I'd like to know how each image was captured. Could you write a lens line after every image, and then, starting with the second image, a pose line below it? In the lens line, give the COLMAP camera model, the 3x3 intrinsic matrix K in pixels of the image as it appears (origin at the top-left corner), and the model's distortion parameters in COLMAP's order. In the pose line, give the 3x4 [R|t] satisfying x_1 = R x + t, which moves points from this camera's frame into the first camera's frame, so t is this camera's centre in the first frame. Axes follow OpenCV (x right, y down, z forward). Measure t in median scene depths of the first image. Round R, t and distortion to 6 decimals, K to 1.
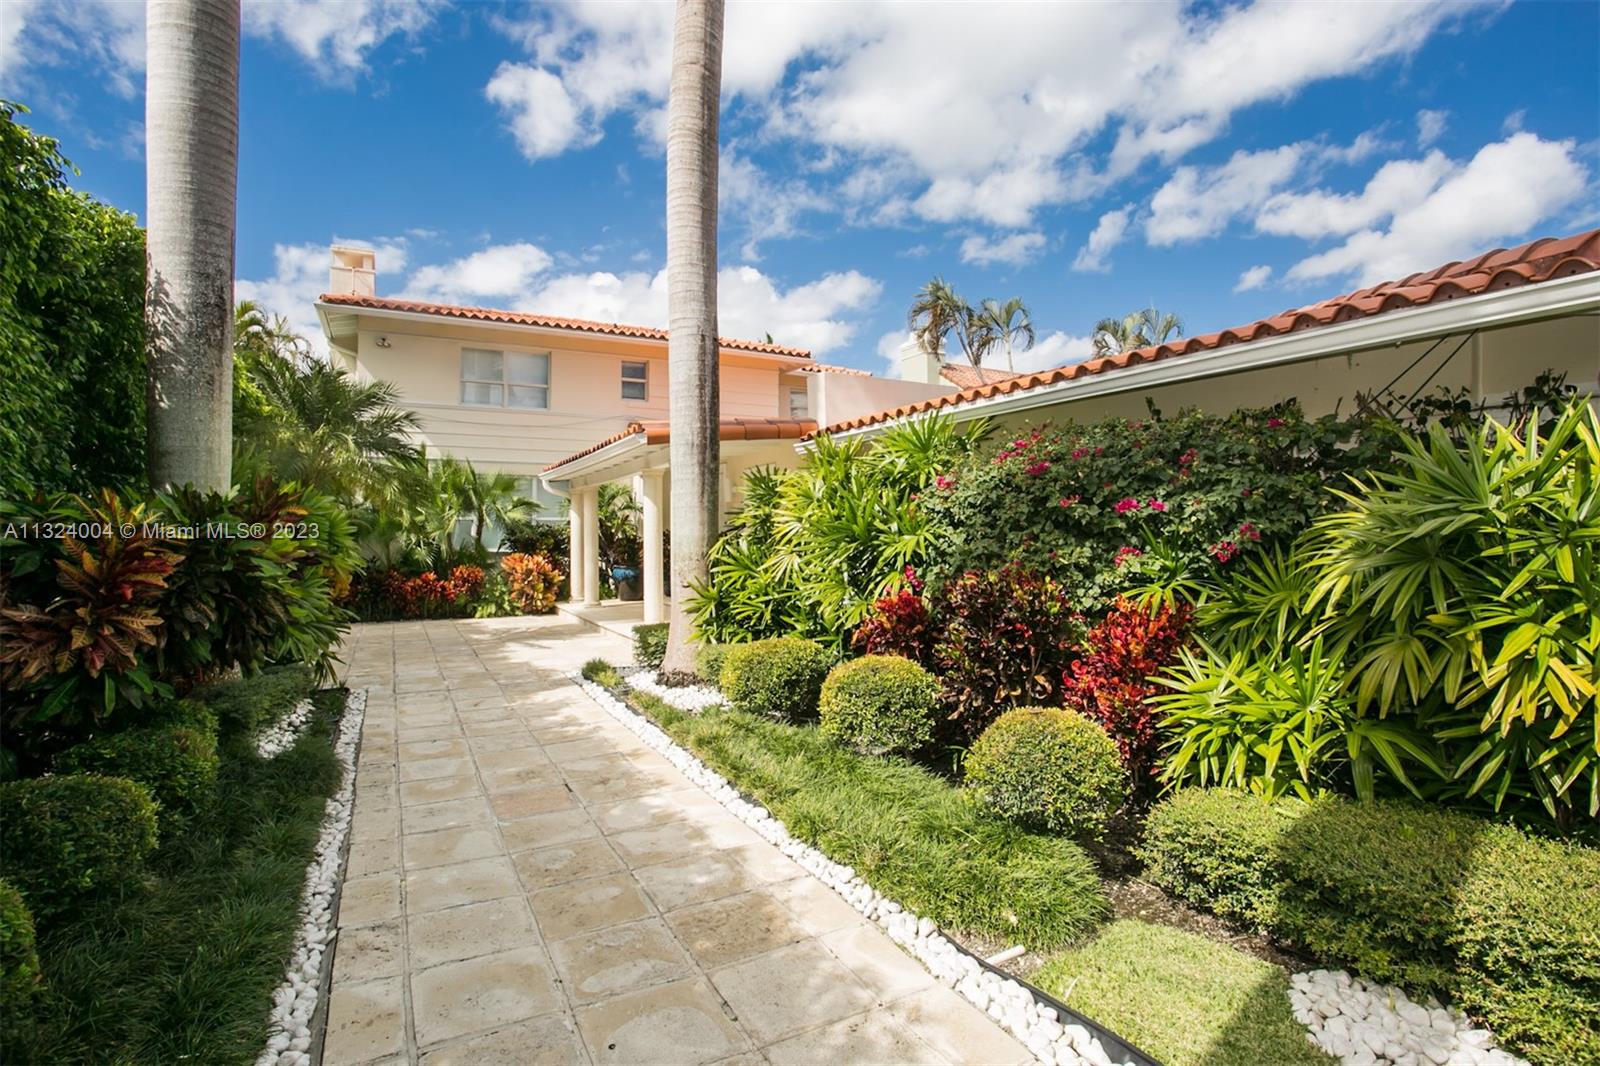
lens RADIAL K [[814.0, 0, 800.0], [0, 814.0, 533.0], [0, 0, 1]] dist [0.024635, 0.000028]
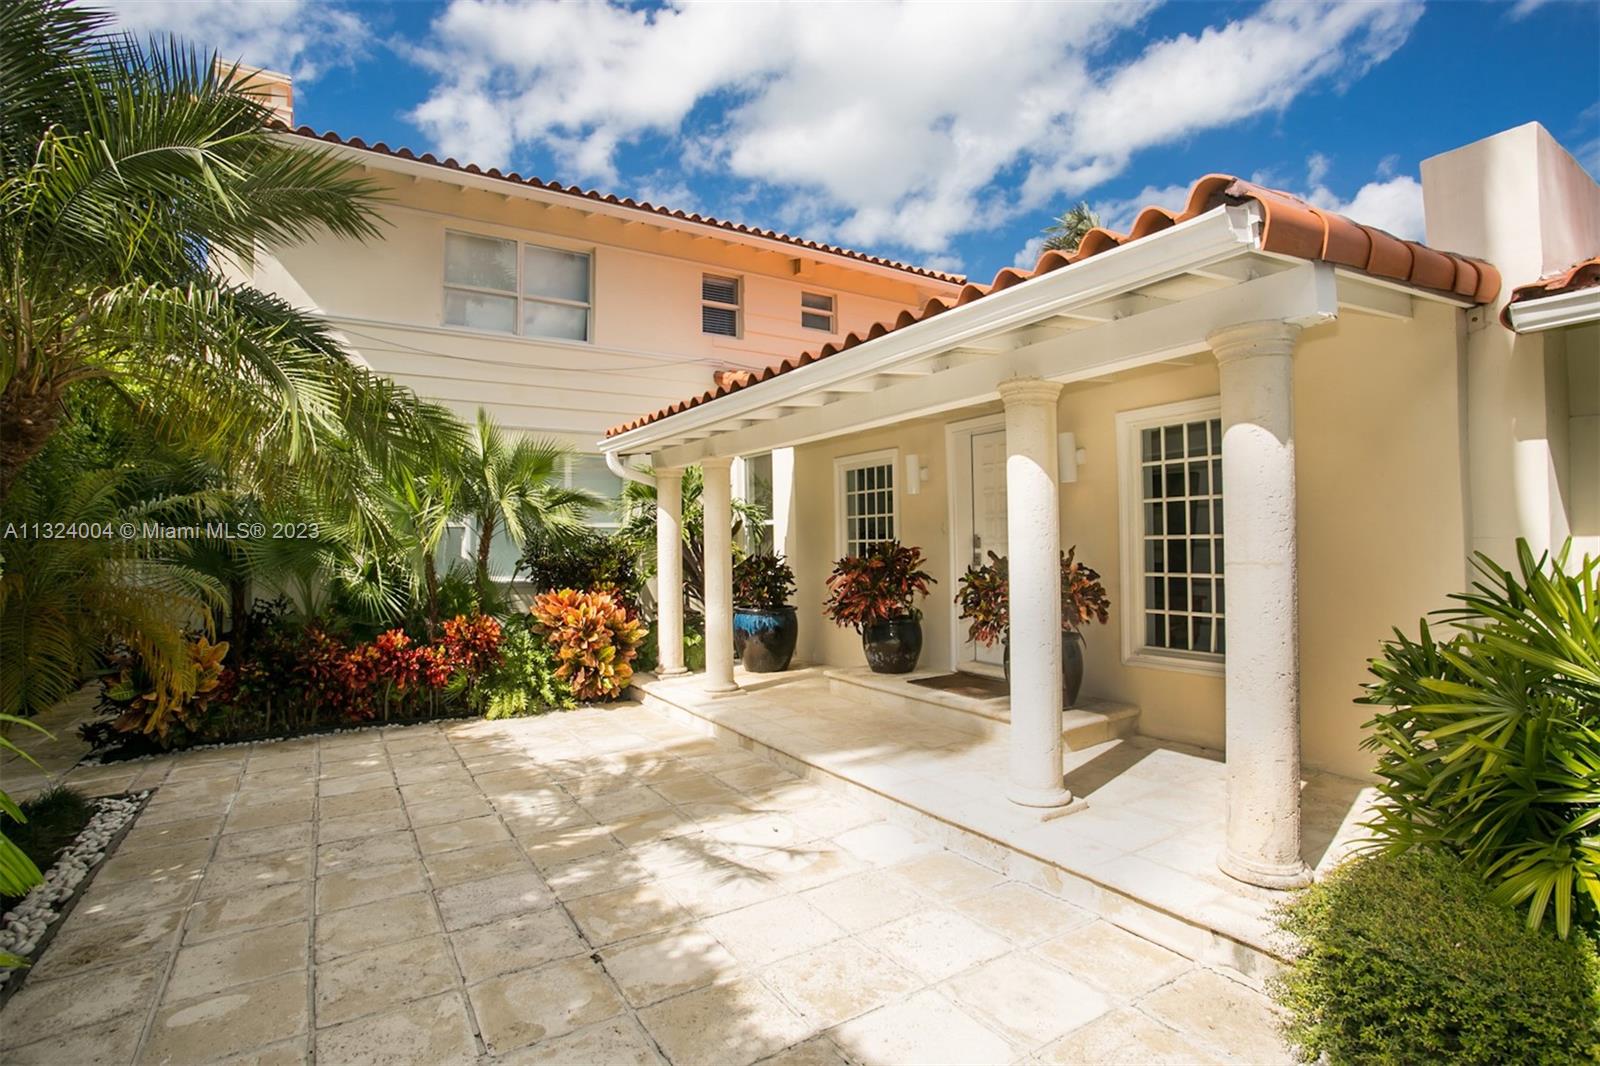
lens RADIAL K [[753.8, 0, 800.0], [0, 753.8, 533.0], [0, 0, 1]] dist [0.002592, 0.000611]
pose [[0.993893, -0.010251, 0.109867, -0.215686], [0.011529, 0.999873, -0.011004, -0.004775], [-0.109740, 0.012203, 0.993885, 0.430490]]
